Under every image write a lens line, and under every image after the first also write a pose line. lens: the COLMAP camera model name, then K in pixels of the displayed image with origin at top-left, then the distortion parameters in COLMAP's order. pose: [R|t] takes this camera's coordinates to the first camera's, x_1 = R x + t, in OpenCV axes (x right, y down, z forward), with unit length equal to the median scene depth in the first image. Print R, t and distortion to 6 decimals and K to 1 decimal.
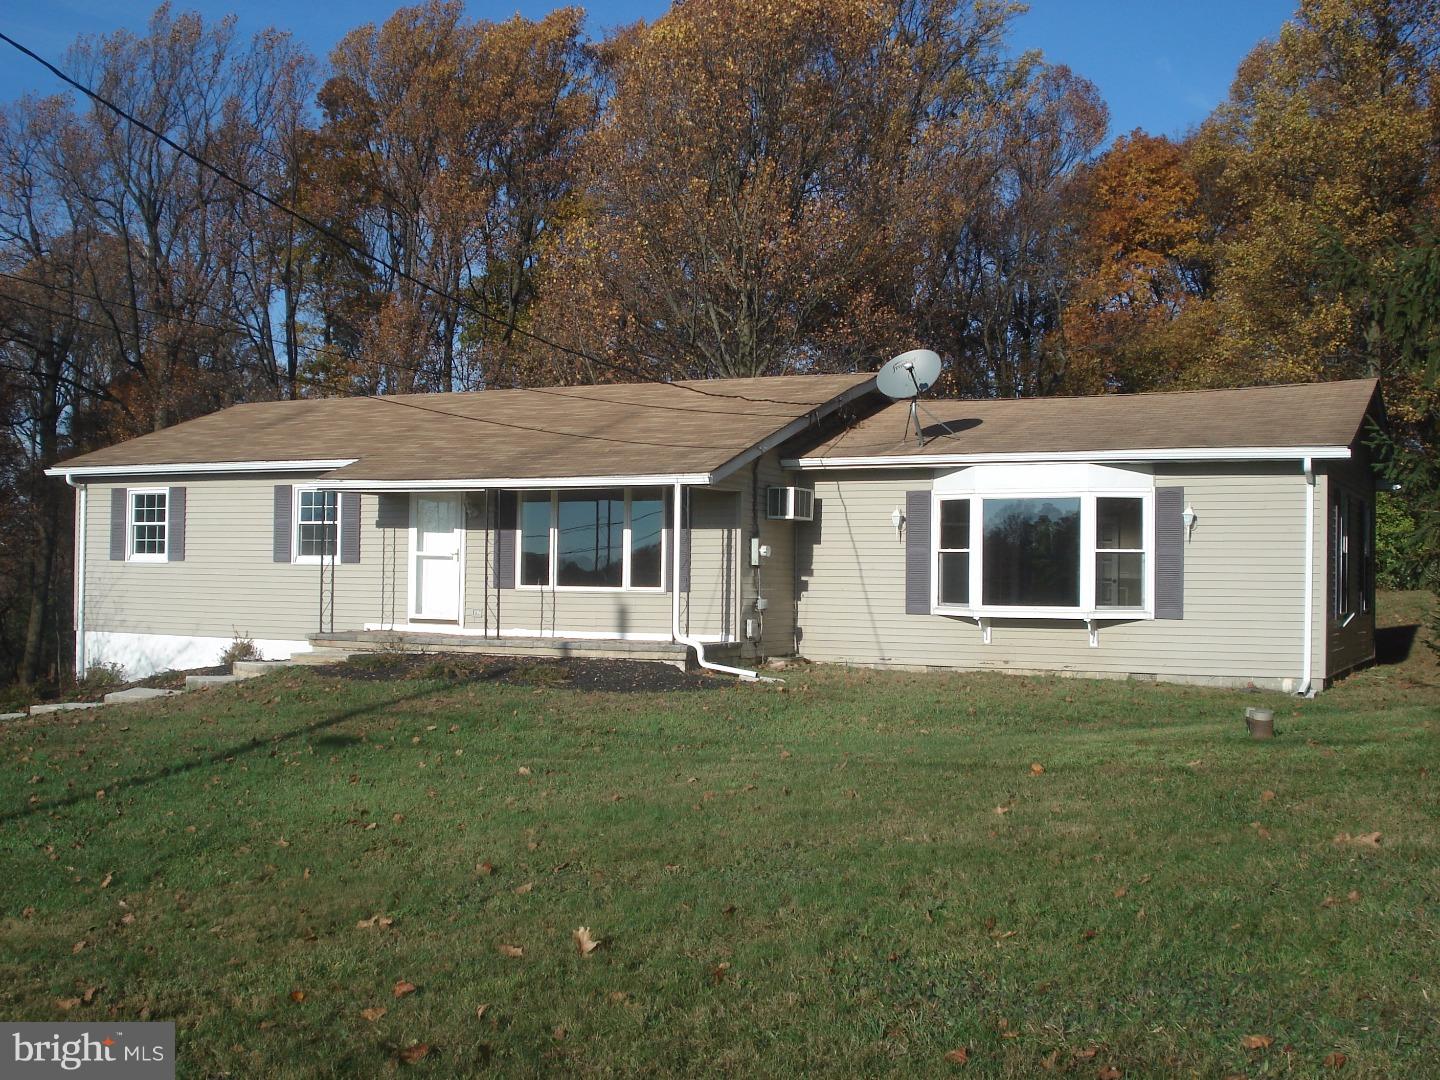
lens RADIAL K [[1648.9, 0, 720.0], [0, 1648.9, 540.0], [0, 0, 1]] dist [-0.069209, -0.066831]
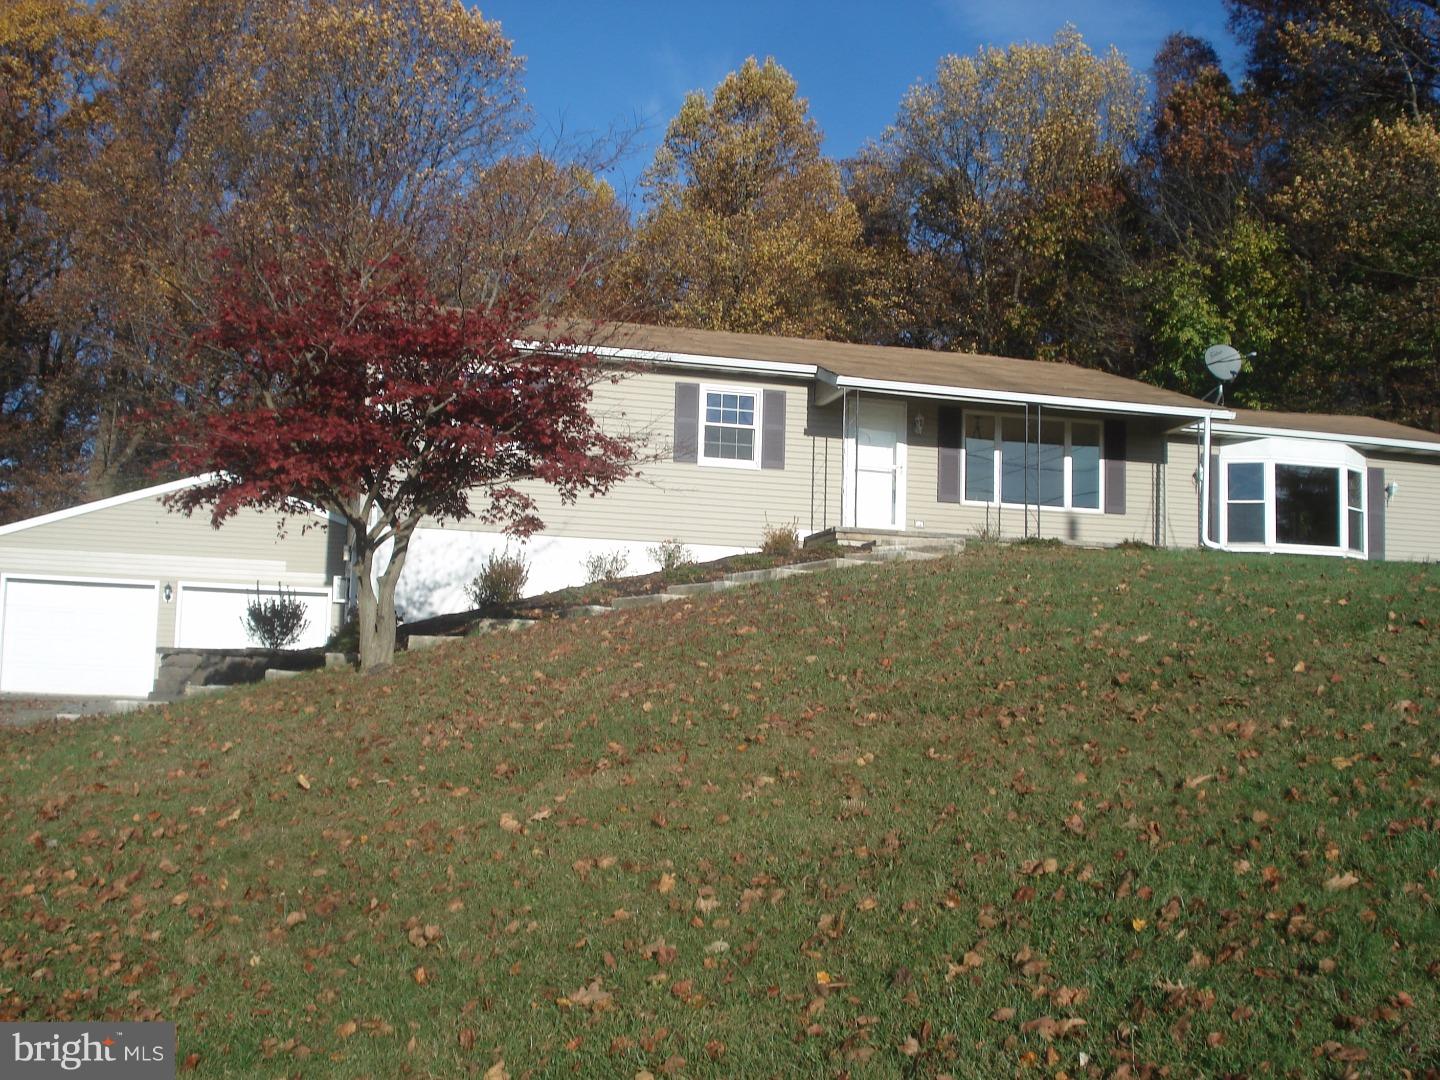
lens RADIAL K [[1648.9, 0, 720.0], [0, 1648.9, 540.0], [0, 0, 1]] dist [-0.069209, -0.066831]
pose [[0.750038, 0.083263, 0.656133, -0.912910], [-0.033738, 0.995569, -0.087771, 0.147768], [-0.660534, 0.043695, 0.749524, 0.282338]]
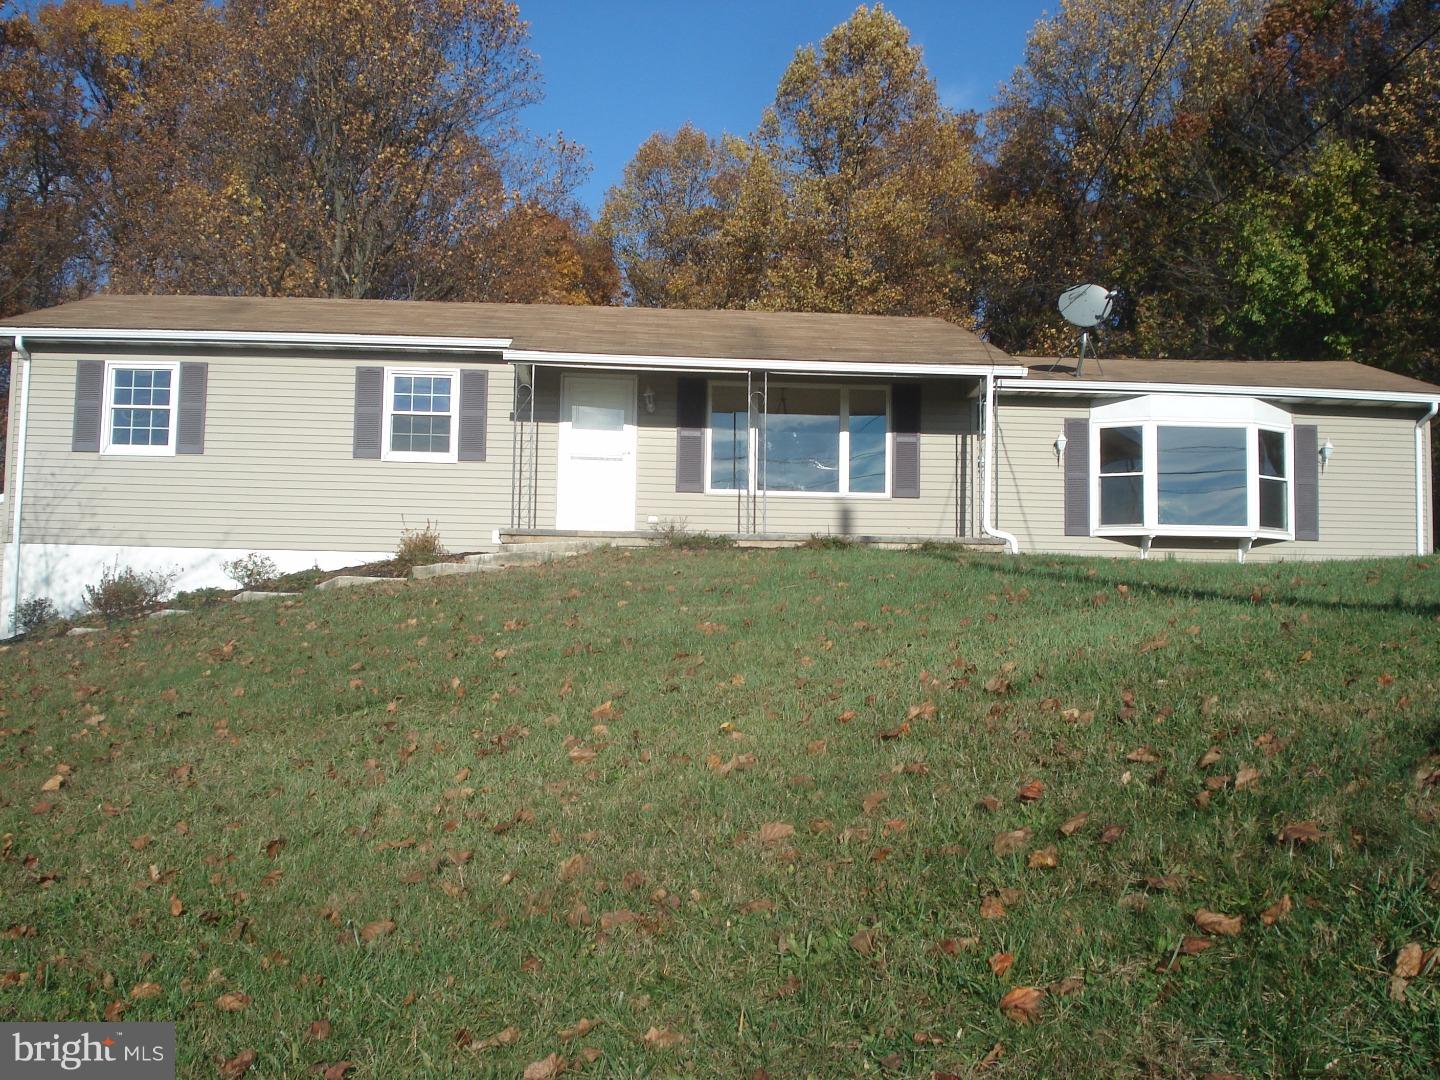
lens RADIAL K [[1648.9, 0, 720.0], [0, 1648.9, 540.0], [0, 0, 1]] dist [-0.069209, -0.066831]
pose [[0.862494, 0.048969, 0.503693, -0.551686], [-0.017261, 0.997575, -0.067427, 0.112334], [-0.505774, 0.049461, 0.861247, 0.203481]]
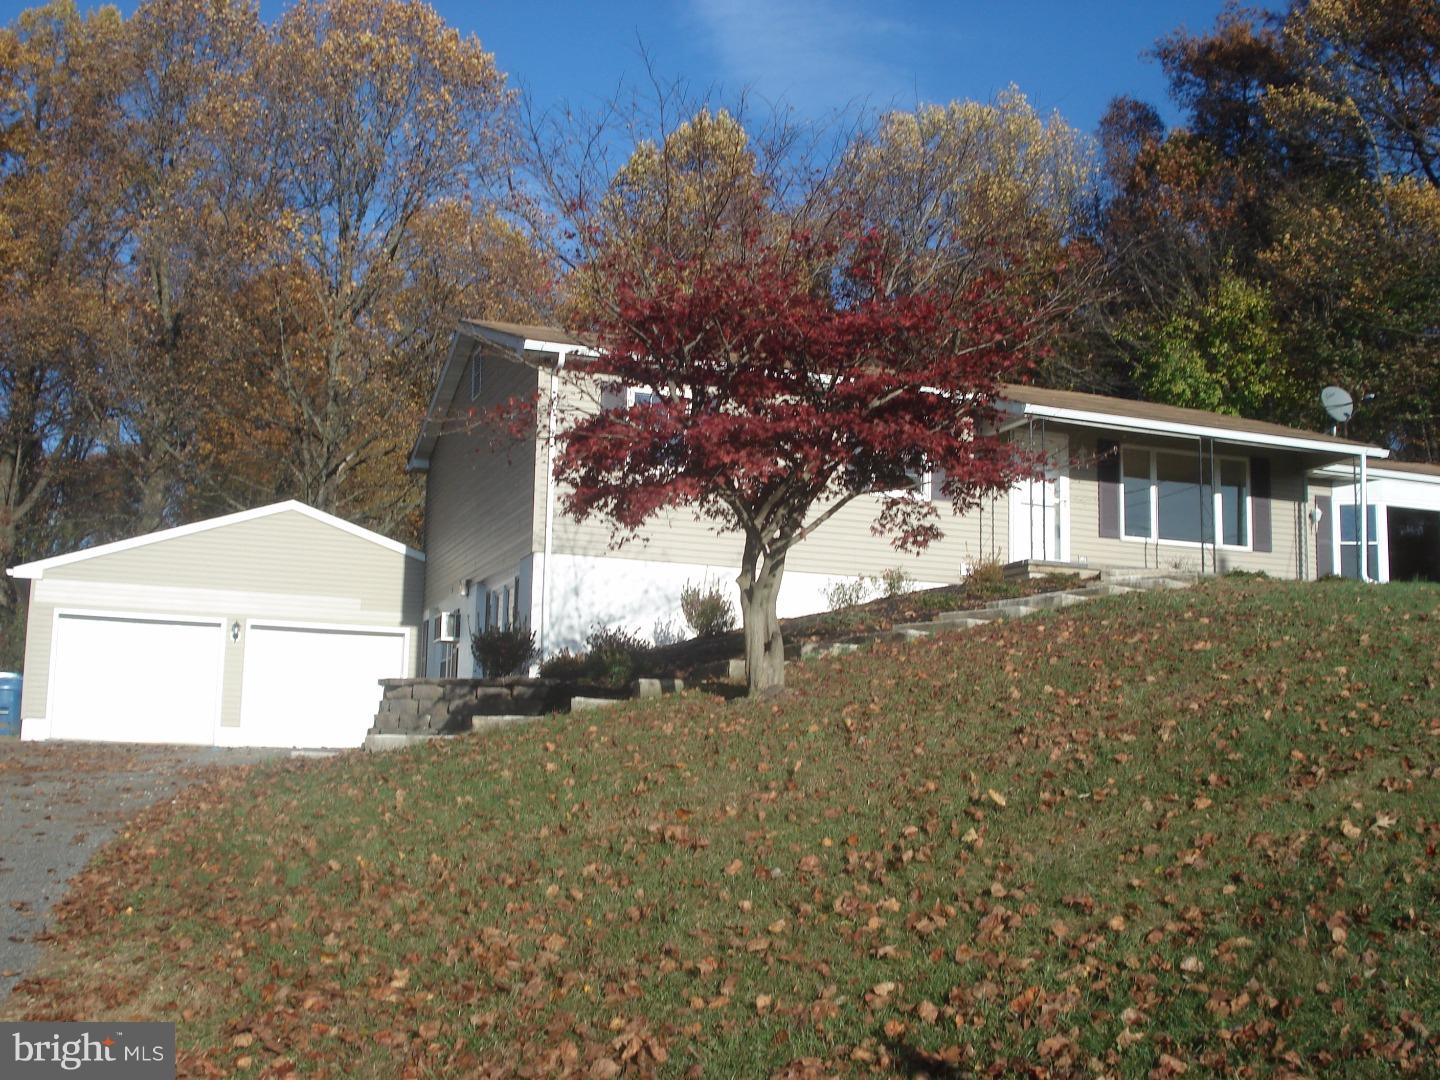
lens RADIAL K [[1648.9, 0, 720.0], [0, 1648.9, 540.0], [0, 0, 1]] dist [-0.069209, -0.066831]
pose [[0.676451, 0.115981, 0.727298, -1.022386], [-0.030259, 0.991065, -0.129901, 0.167897], [-0.735866, 0.065865, 0.673916, 0.459304]]
